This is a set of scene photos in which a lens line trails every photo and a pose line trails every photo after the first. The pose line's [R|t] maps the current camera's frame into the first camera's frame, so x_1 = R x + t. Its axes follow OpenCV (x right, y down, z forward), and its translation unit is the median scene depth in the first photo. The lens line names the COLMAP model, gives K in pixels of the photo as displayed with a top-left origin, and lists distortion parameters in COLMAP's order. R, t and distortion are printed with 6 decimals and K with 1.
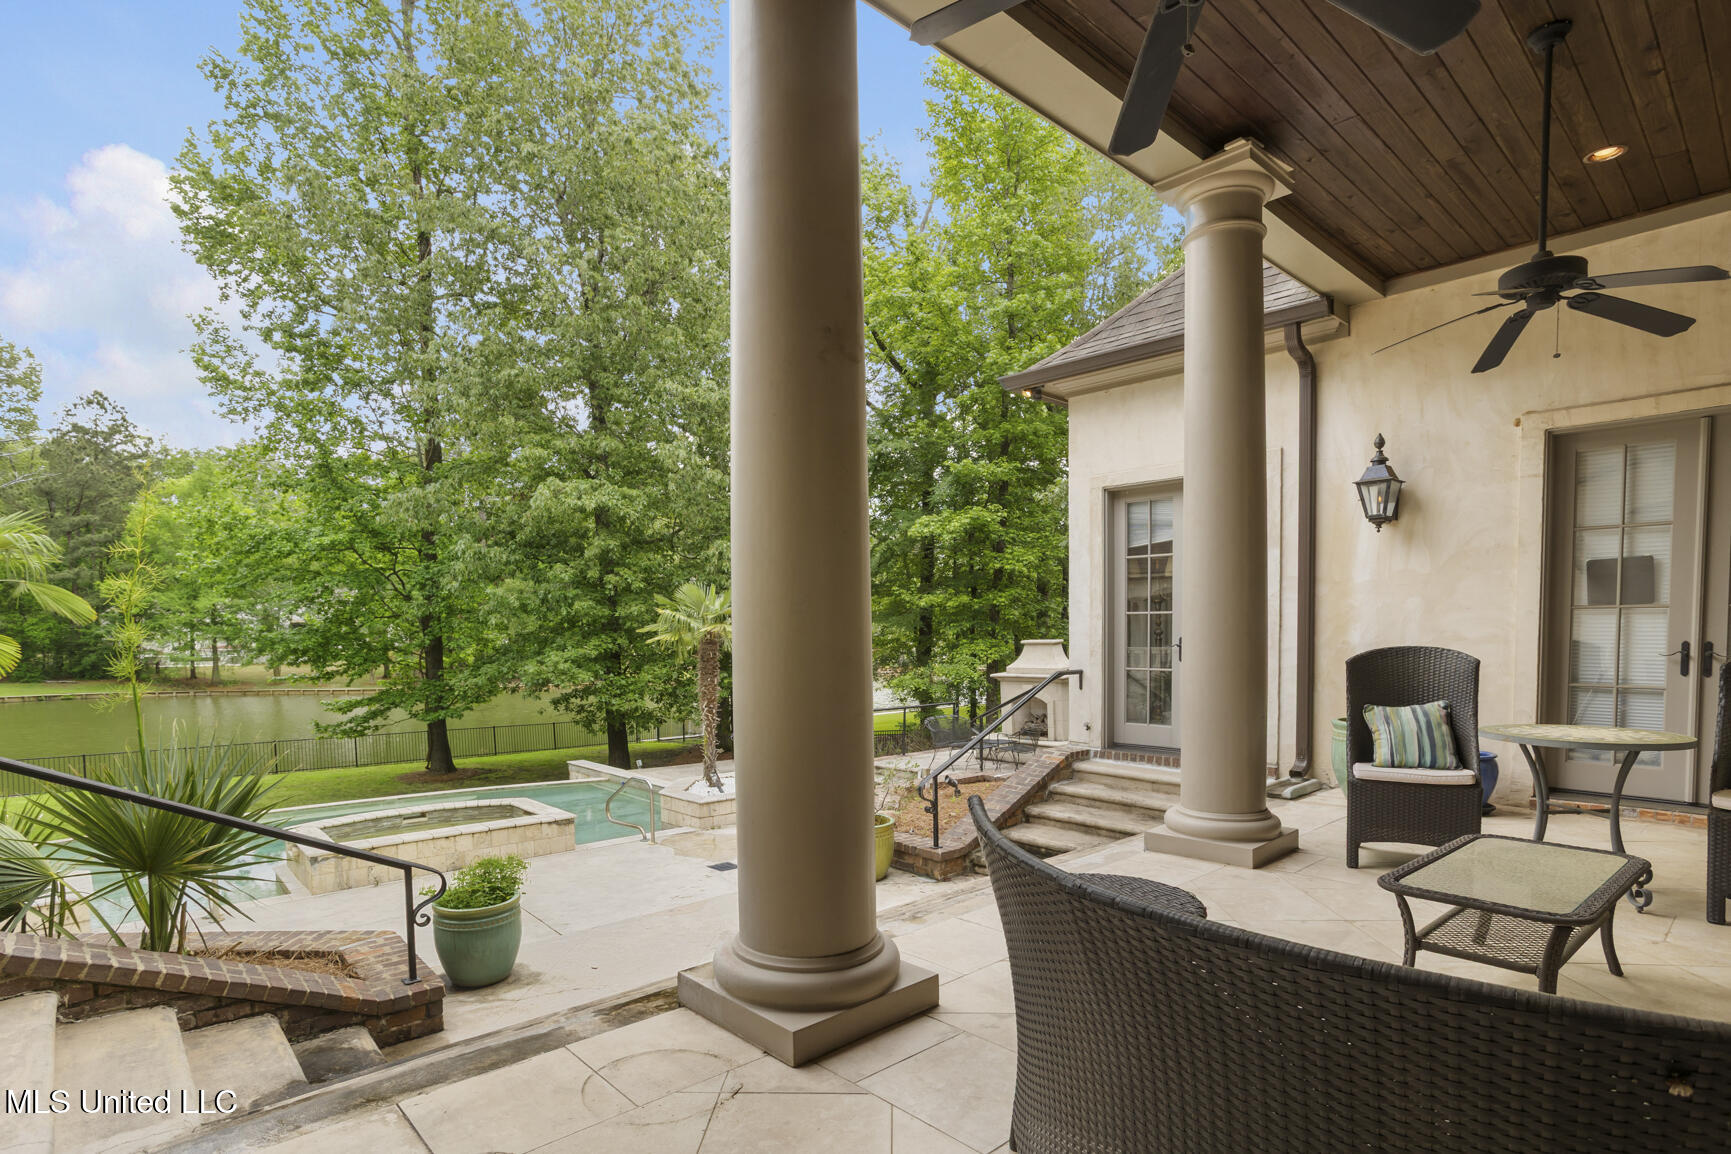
lens RADIAL K [[881.3, 0, 864.9], [0, 881.3, 644.3], [0, 0, 1]] dist [0.019328, 0.000044]
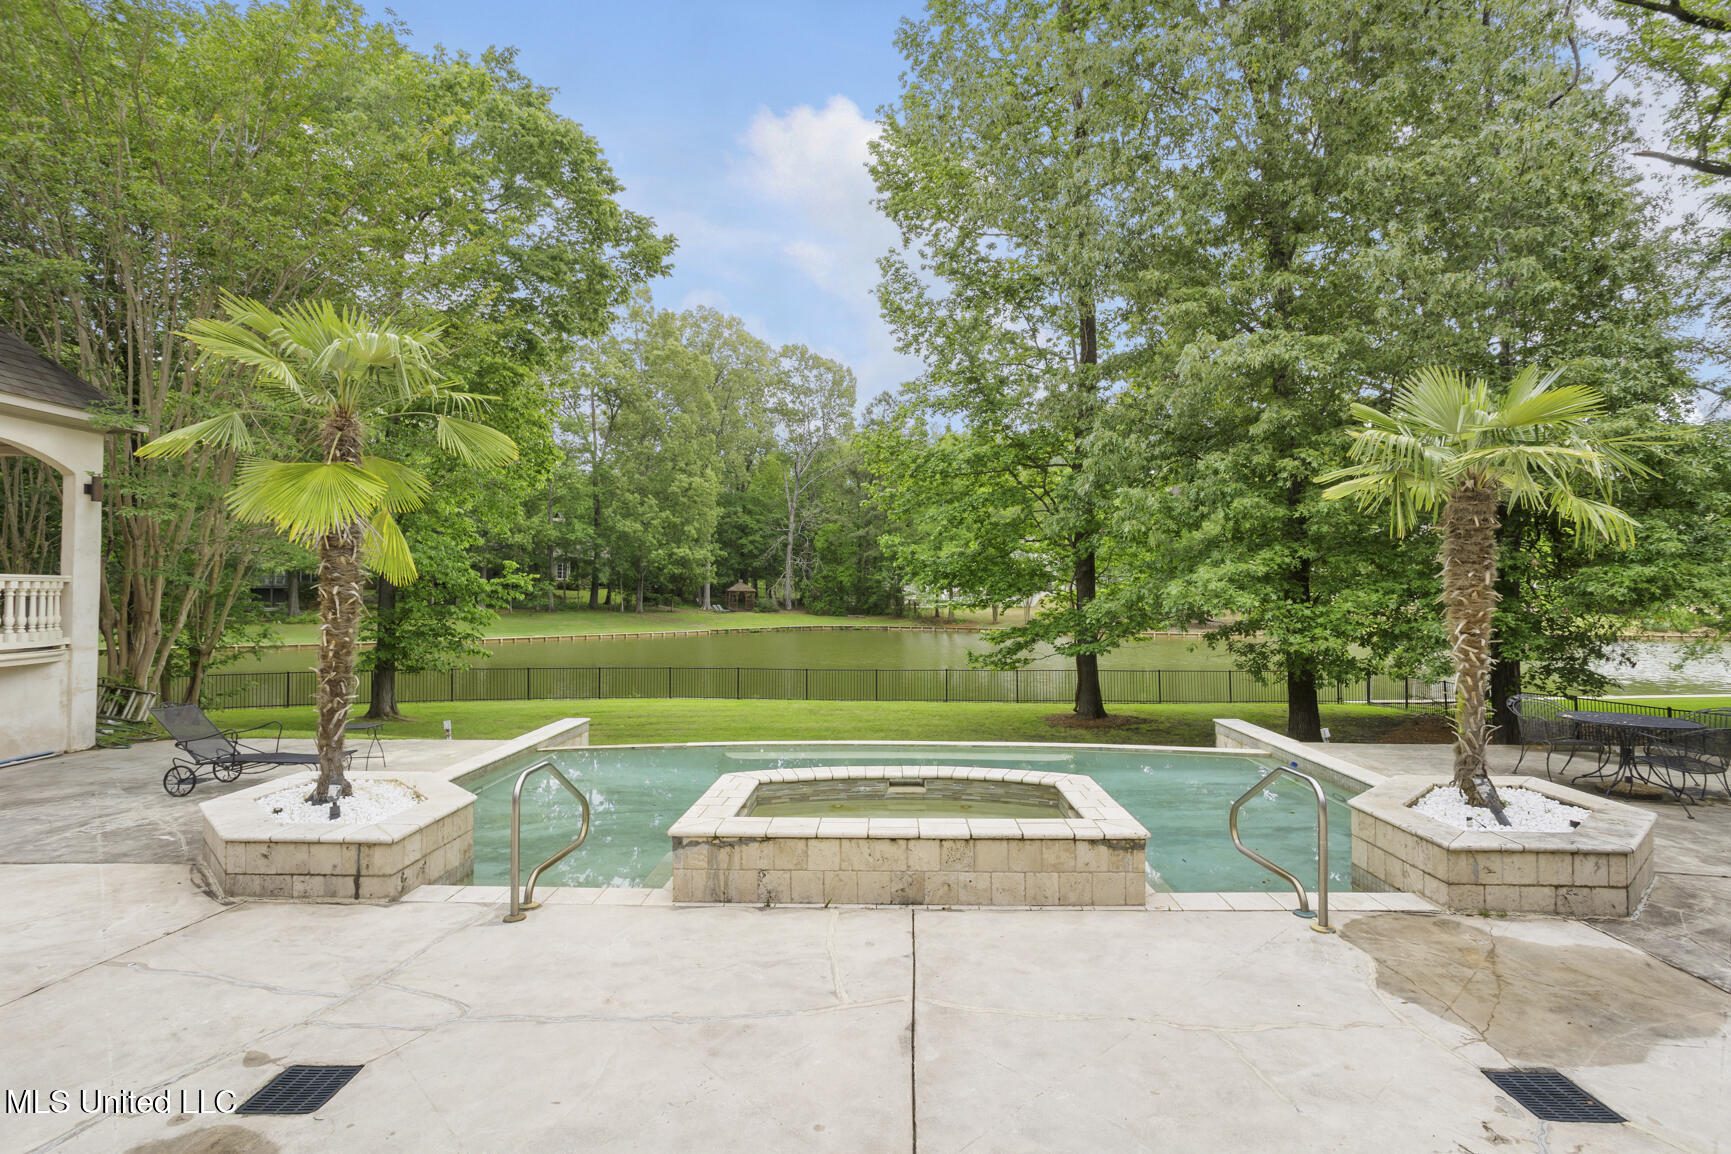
lens RADIAL K [[870.0, 0, 867.1], [0, 870.0, 598.6], [0, 0, 1]] dist [-0.033250, 0.026122]
pose [[0.723296, 0.007013, -0.690503, -0.056418], [-0.007074, 0.999971, 0.002746, 0.032508], [0.690502, 0.002899, 0.723325, 0.273666]]
